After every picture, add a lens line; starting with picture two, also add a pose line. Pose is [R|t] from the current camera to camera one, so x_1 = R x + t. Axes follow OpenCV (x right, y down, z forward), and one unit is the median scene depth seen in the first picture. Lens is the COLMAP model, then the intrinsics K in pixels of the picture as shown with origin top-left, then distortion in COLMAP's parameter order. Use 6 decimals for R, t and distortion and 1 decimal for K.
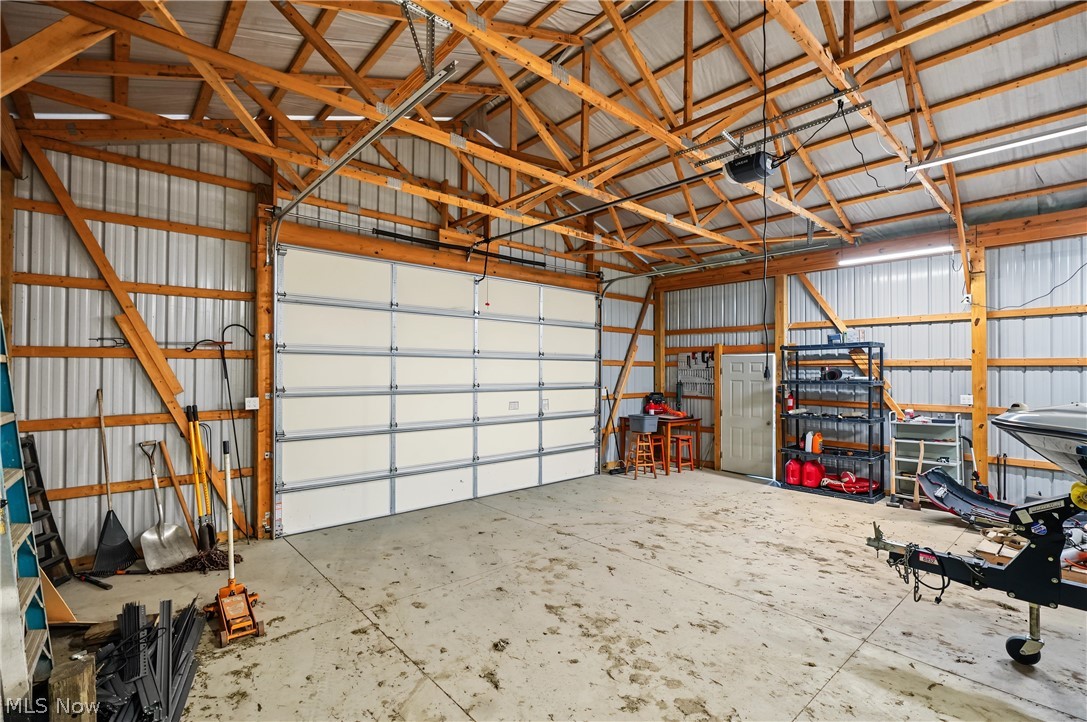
lens RADIAL K [[500.1, 0, 541.5], [0, 500.1, 365.3], [0, 0, 1]] dist [-0.001035, -0.000080]
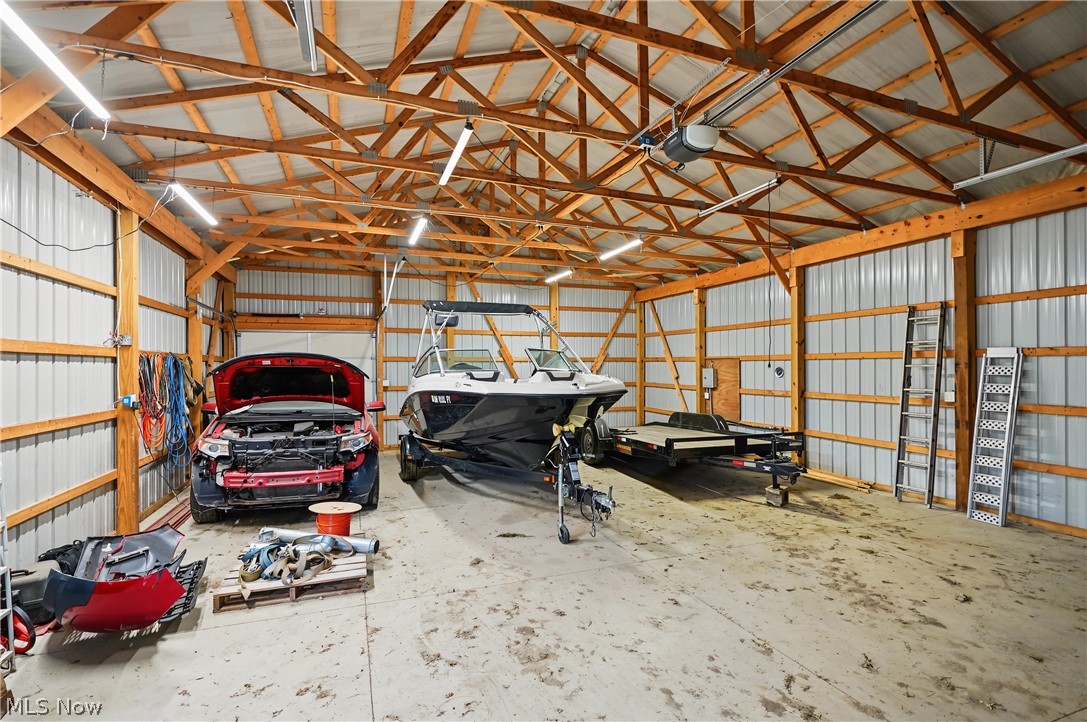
lens RADIAL K [[500.1, 0, 542.7], [0, 500.1, 365.4], [0, 0, 1]] dist [-0.001035, -0.000080]
pose [[-0.933455, -0.002988, 0.358683, 0.335636], [-0.009504, 0.999820, -0.016406, 0.029508], [-0.358570, -0.018723, -0.933315, 1.950383]]
